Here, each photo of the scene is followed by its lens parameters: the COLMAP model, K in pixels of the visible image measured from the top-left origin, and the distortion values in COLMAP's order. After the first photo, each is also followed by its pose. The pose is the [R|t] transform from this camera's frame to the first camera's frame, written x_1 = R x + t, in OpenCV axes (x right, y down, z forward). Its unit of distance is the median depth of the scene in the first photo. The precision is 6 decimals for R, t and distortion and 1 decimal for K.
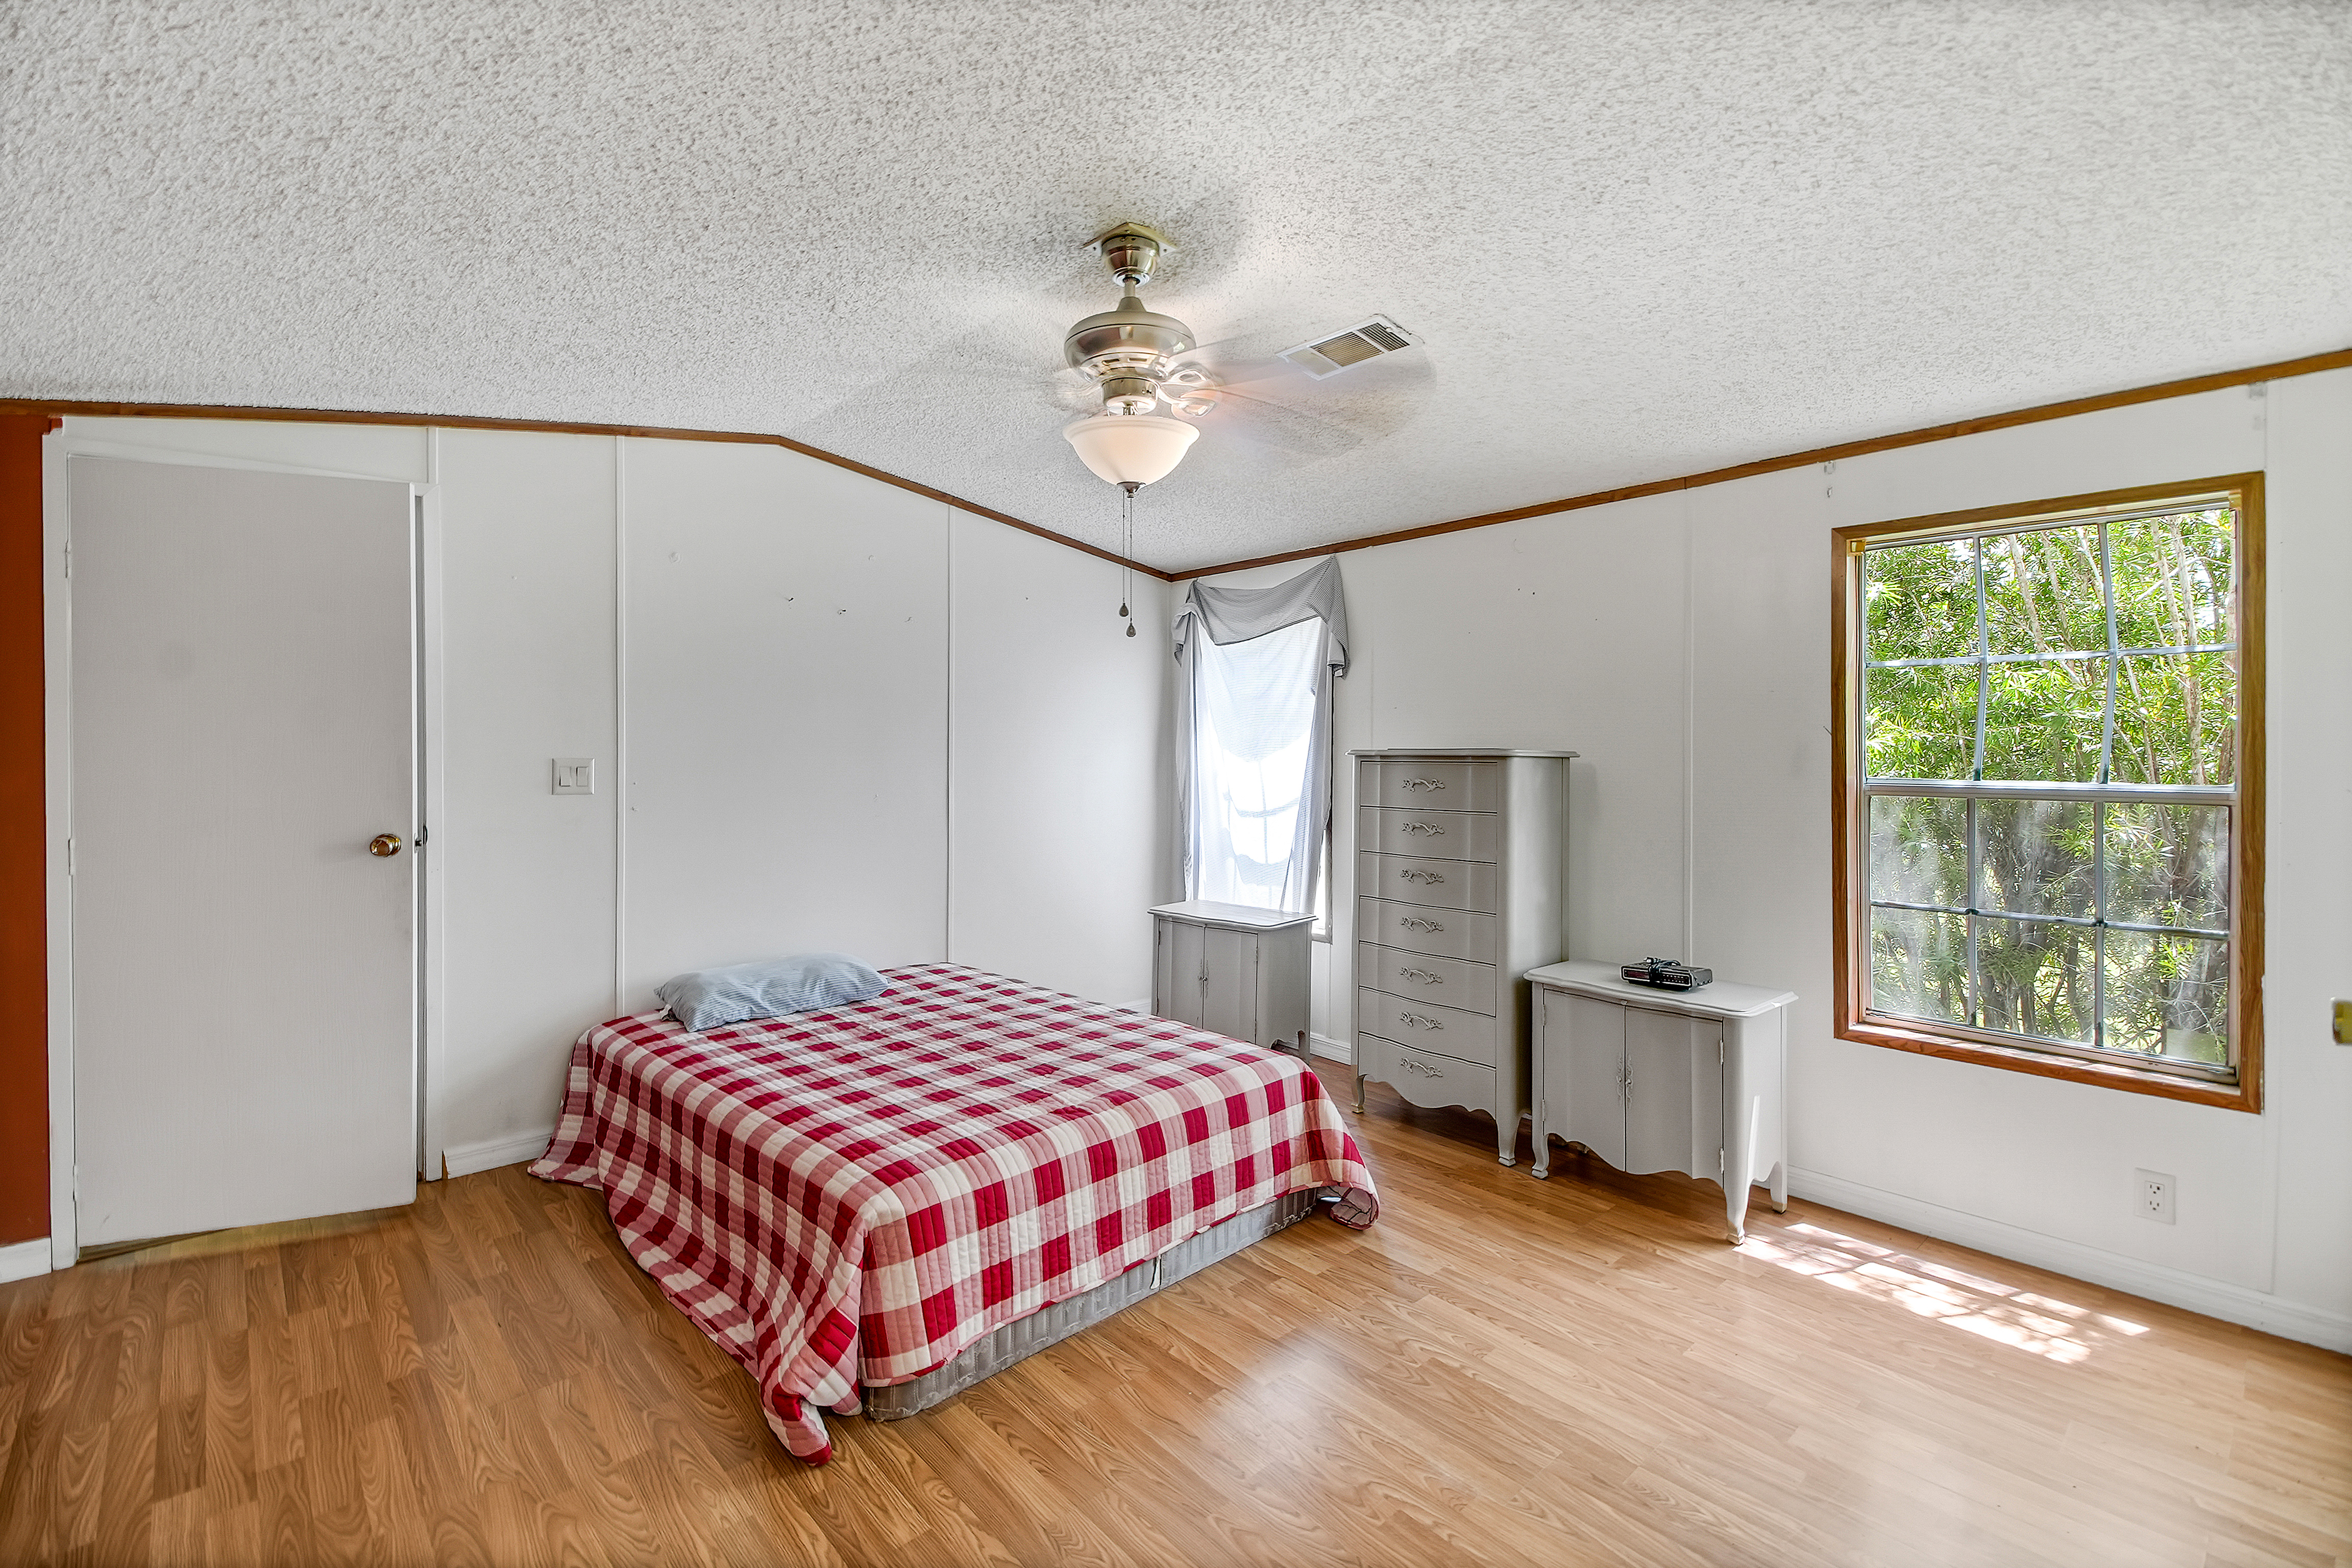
lens RADIAL K [[1028.0, 0, 1172.2], [0, 1028.0, 781.8], [0, 0, 1]] dist [0.020441, -0.000342]
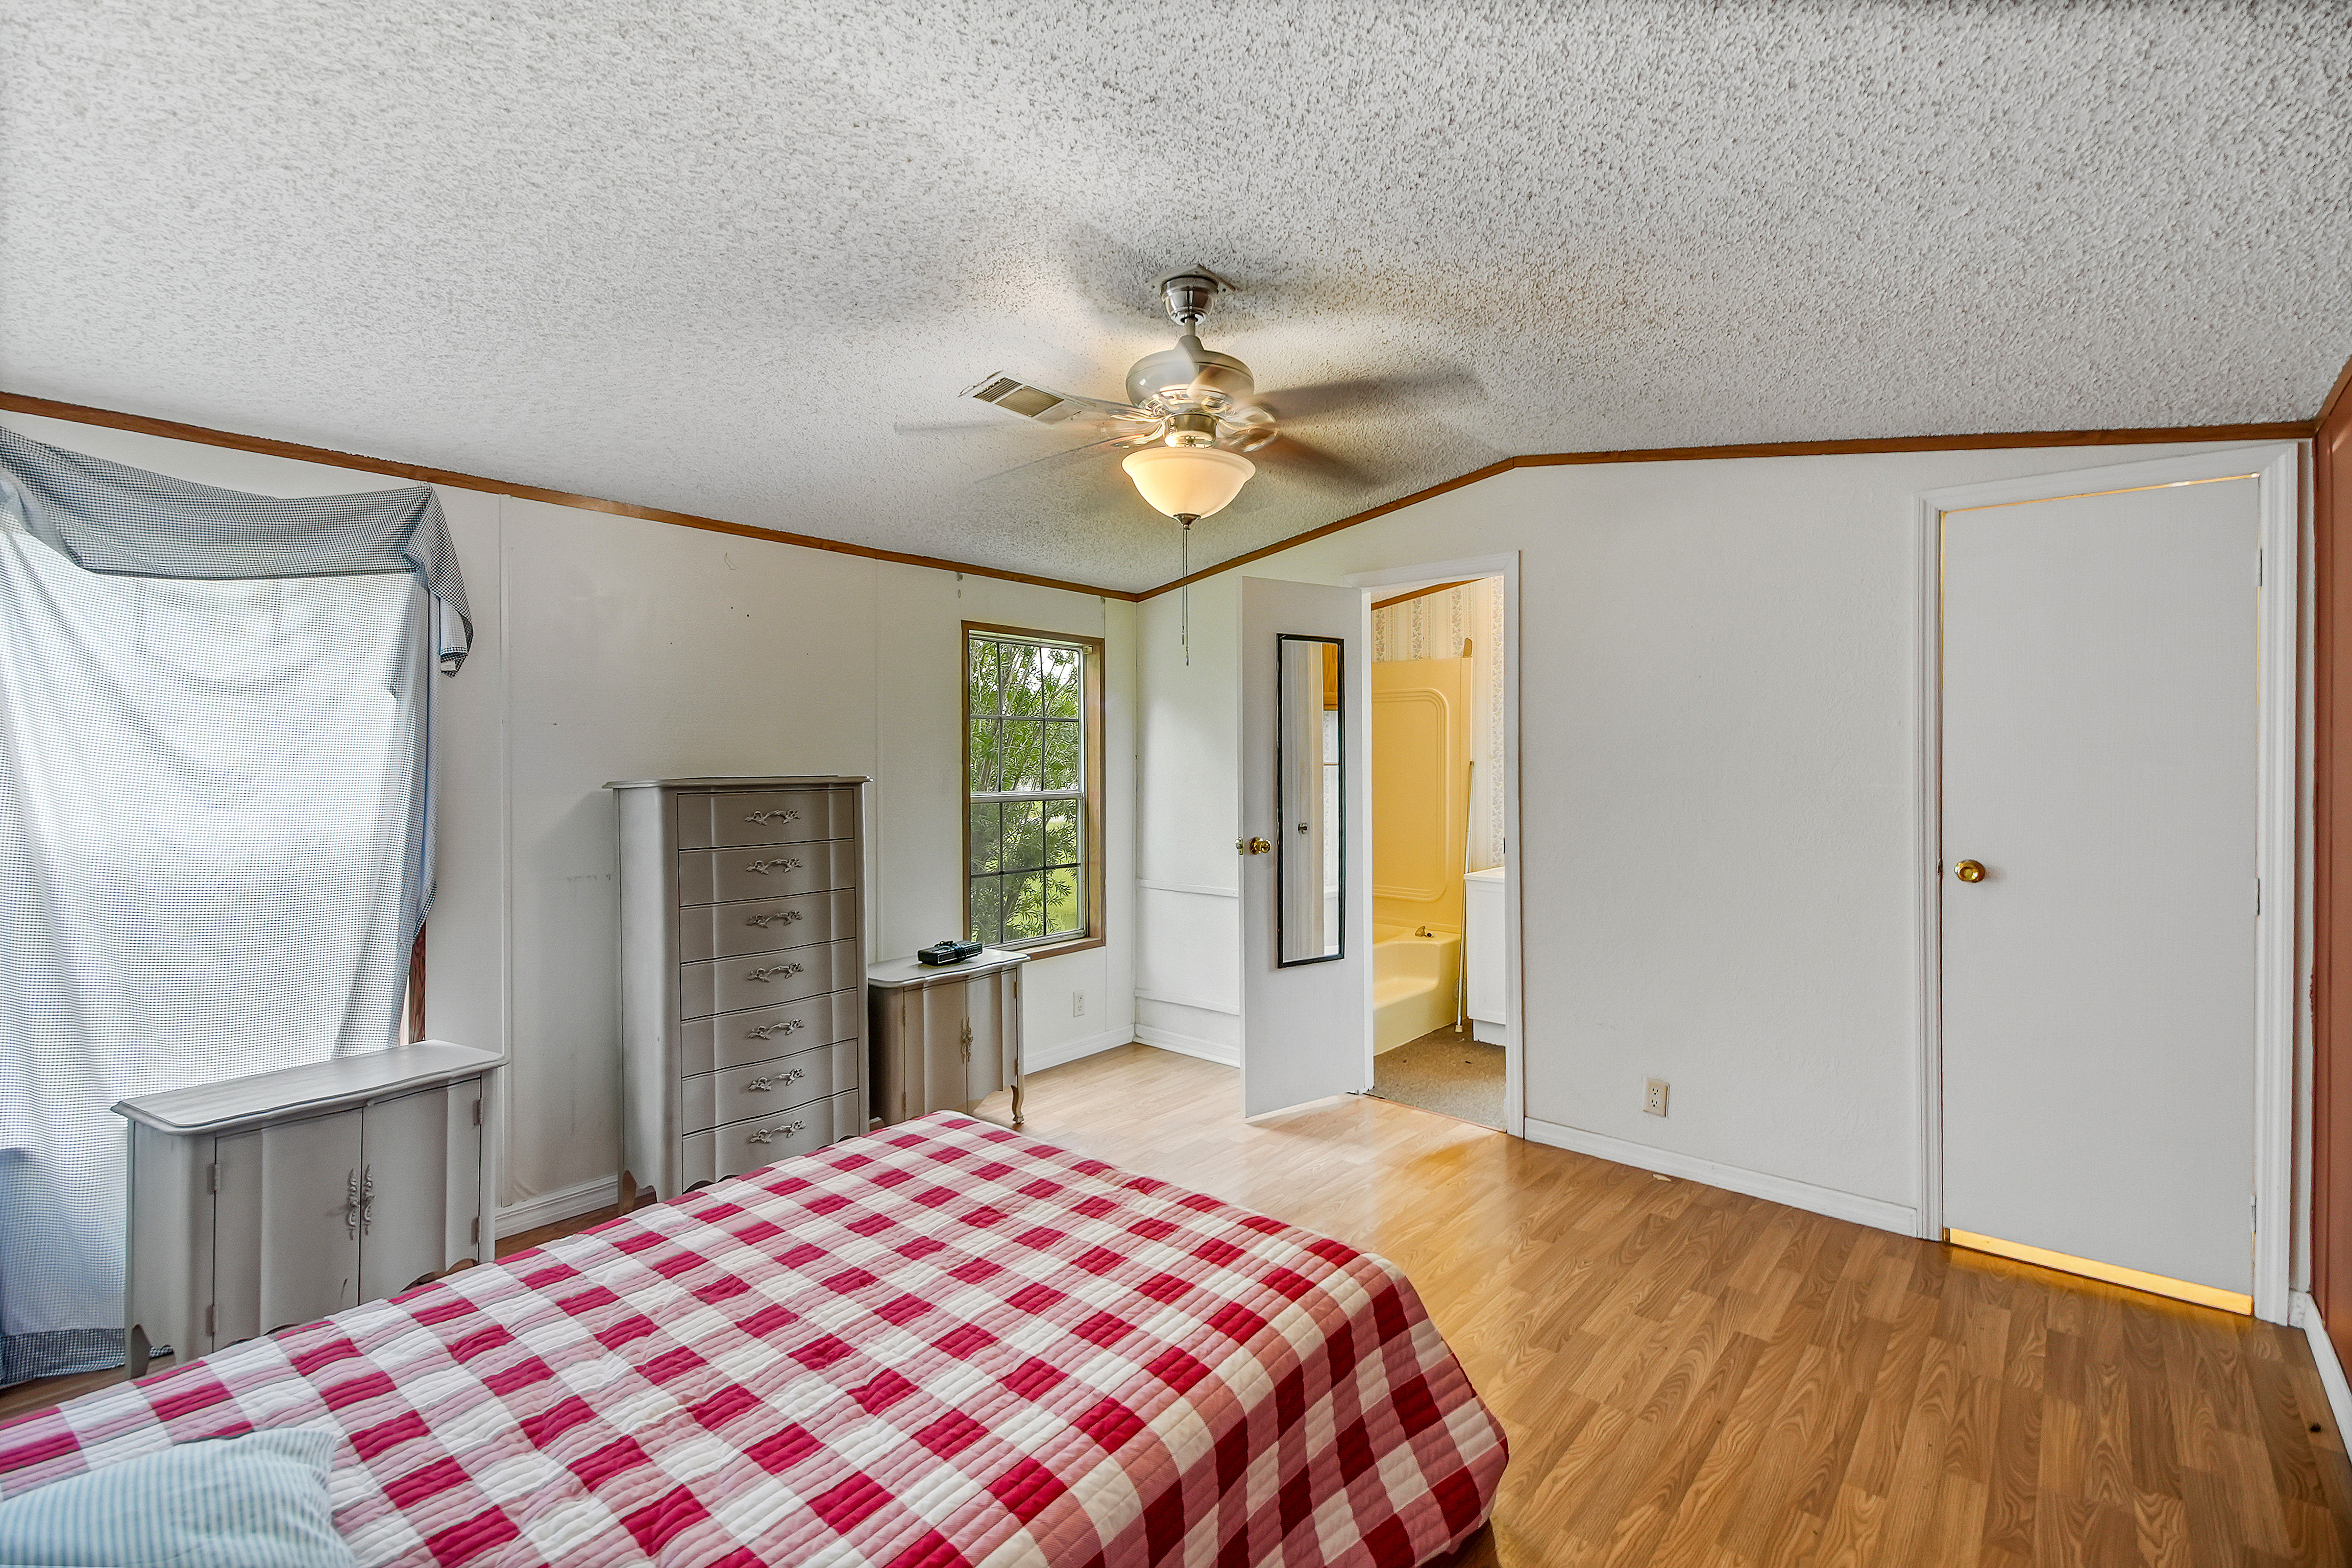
lens RADIAL K [[1028.0, 0, 1172.2], [0, 1028.0, 781.8], [0, 0, 1]] dist [0.020441, -0.000342]
pose [[-0.124044, -0.014884, 0.992165, -0.923533], [0.038377, 0.999067, 0.019786, -0.041114], [-0.991534, 0.040530, -0.123358, 1.004958]]
